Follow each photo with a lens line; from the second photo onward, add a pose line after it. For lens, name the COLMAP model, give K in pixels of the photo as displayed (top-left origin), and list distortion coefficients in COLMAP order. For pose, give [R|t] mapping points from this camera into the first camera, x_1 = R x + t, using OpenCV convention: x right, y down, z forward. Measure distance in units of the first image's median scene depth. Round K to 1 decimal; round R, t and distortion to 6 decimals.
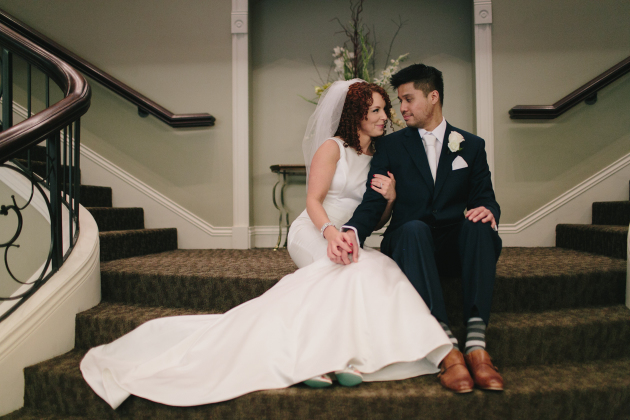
lens RADIAL K [[602.5, 0, 315.0], [0, 602.5, 210.0], [0, 0, 1]] dist [-0.097072, 0.102562]
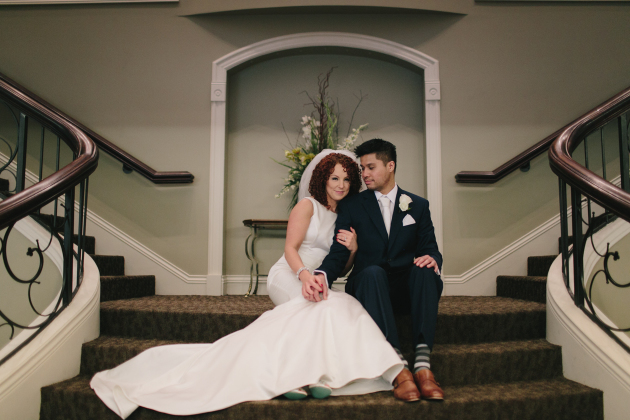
lens RADIAL K [[602.5, 0, 315.0], [0, 602.5, 210.0], [0, 0, 1]] dist [-0.097072, 0.102562]
pose [[0.997298, 0.020334, 0.070589, -0.039765], [-0.013629, 0.995460, -0.094198, 0.019458], [-0.072184, 0.092982, 0.993048, -0.208247]]
